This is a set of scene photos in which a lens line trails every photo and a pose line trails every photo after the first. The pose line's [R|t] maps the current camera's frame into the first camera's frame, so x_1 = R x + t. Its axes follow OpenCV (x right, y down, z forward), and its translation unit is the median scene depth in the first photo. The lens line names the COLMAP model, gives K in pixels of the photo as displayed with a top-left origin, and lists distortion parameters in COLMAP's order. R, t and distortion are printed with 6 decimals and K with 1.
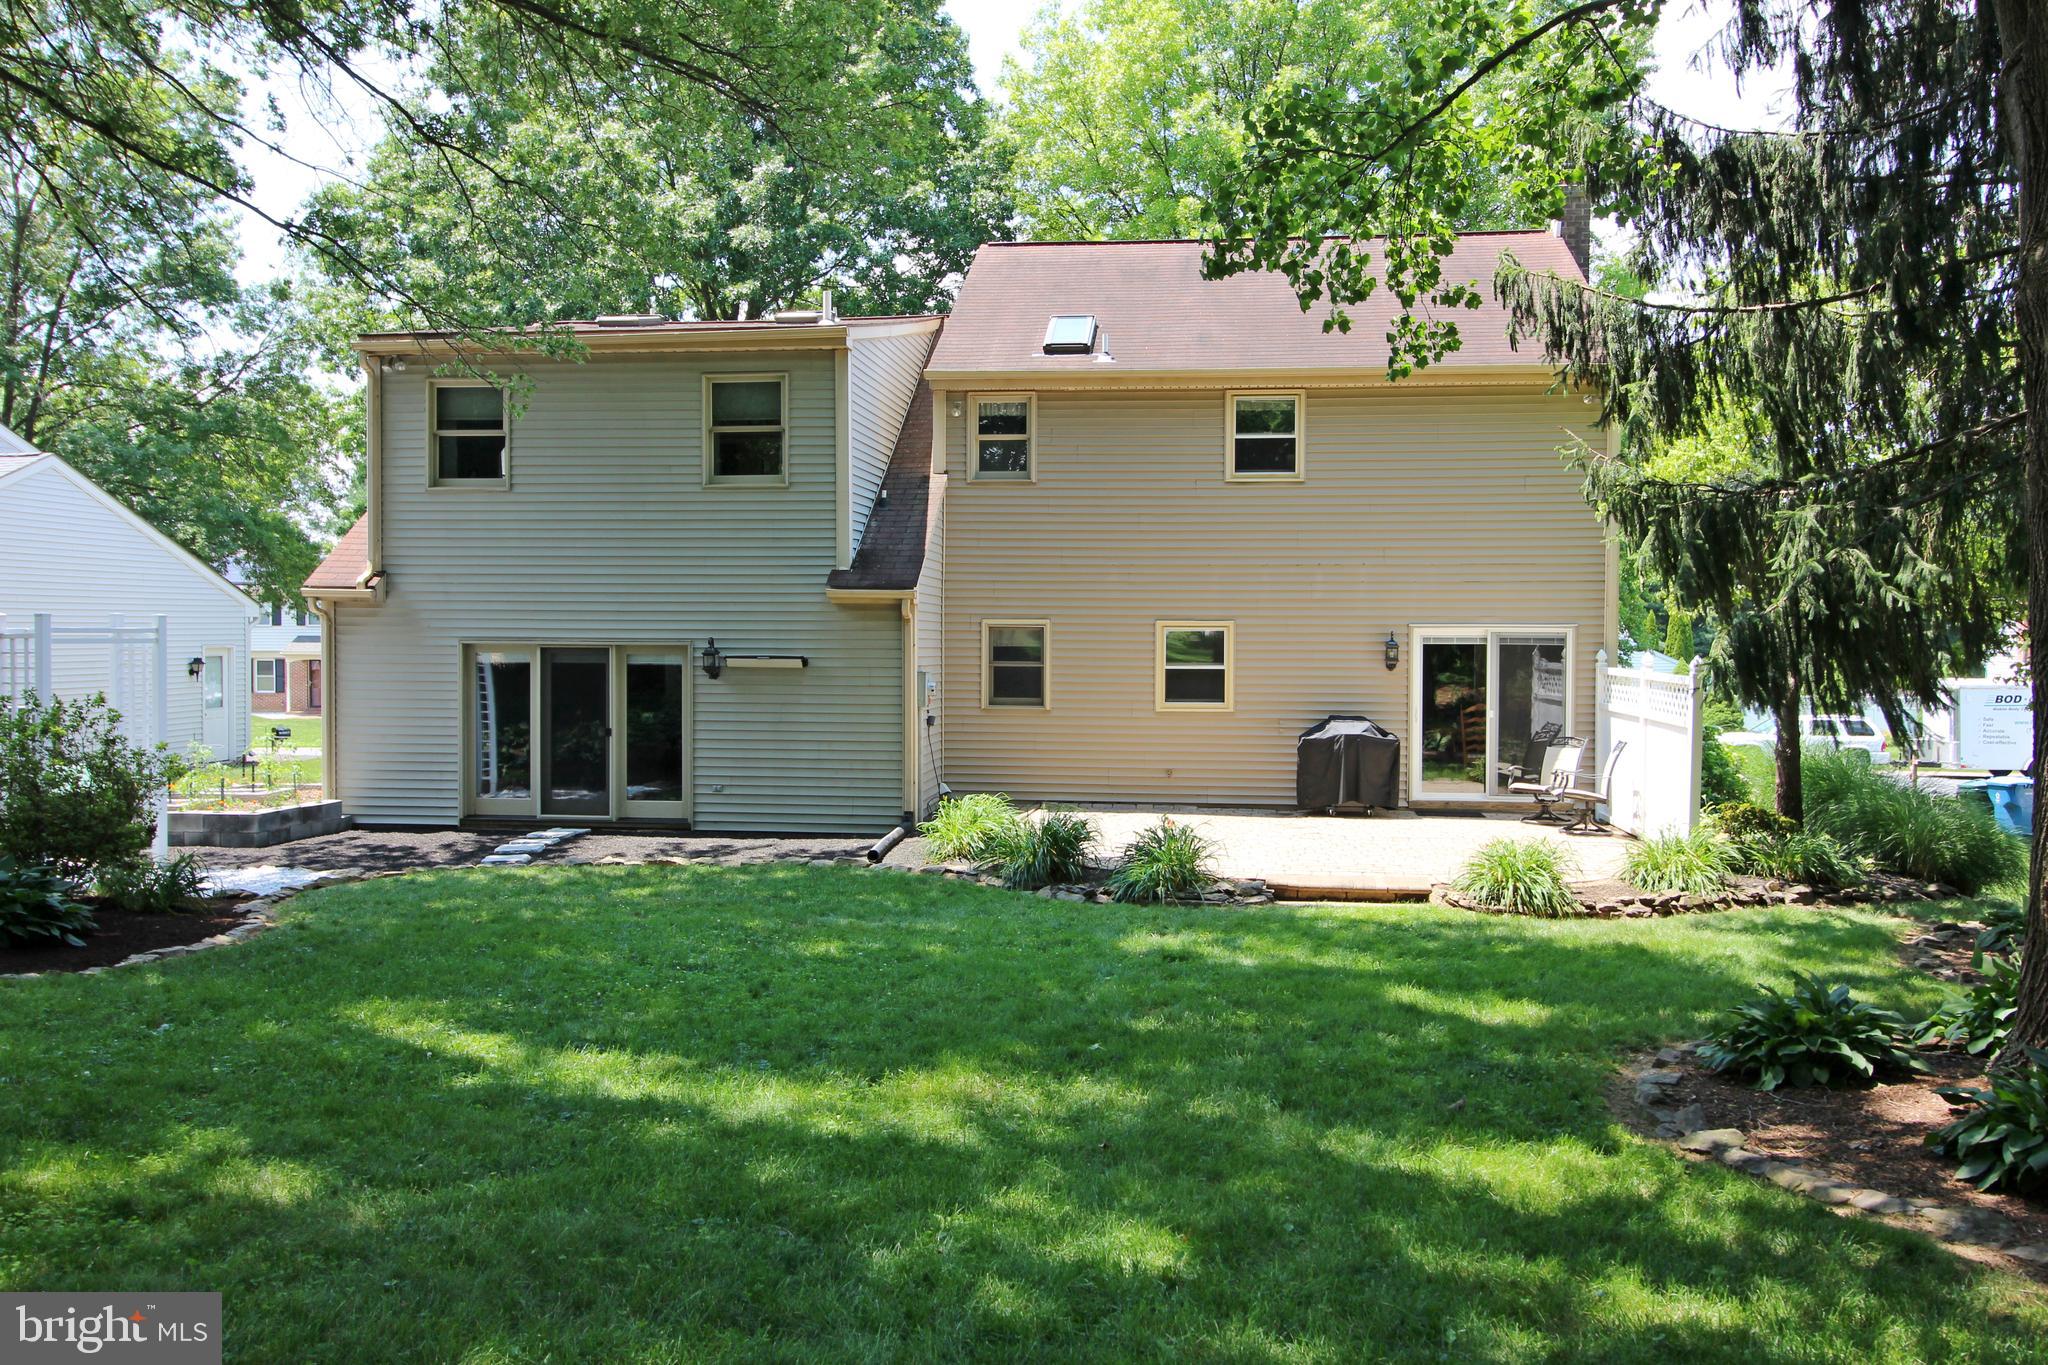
lens RADIAL K [[1672.7, 0, 1025.5], [0, 1672.7, 682.8], [0, 0, 1]] dist [0.007660, 0.001808]
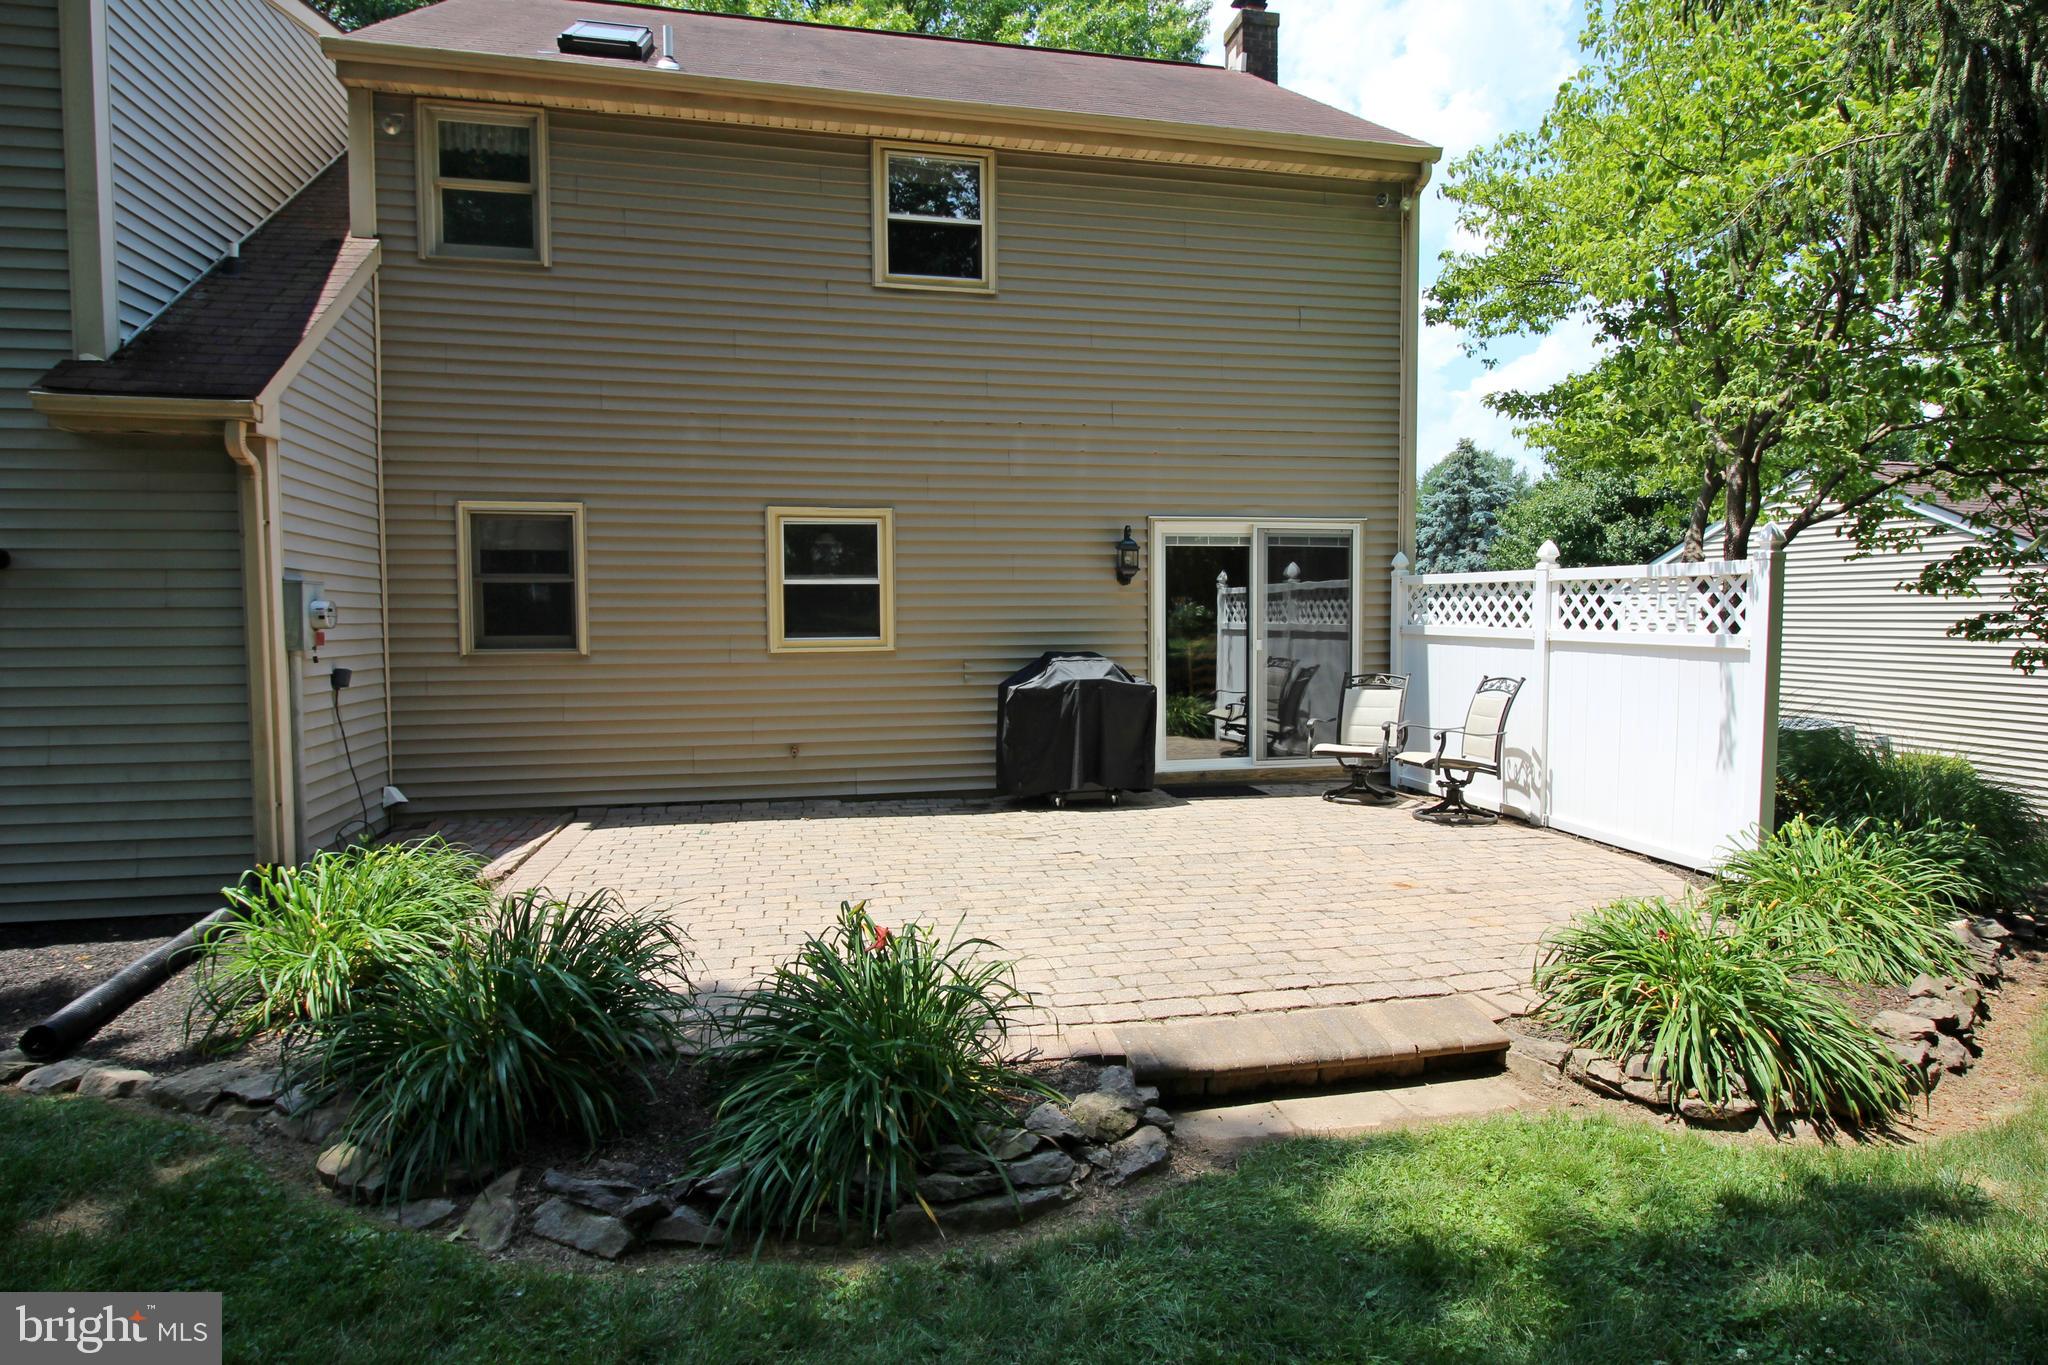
lens RADIAL K [[1174.5, 0, 1073.5], [0, 1174.5, 670.1], [0, 0, 1]] dist [-0.018010, -0.001885]
pose [[0.934048, -0.028128, 0.356038, 0.028267], [0.020841, 0.999488, 0.024287, 0.015304], [-0.356538, -0.015265, 0.934156, 0.557743]]
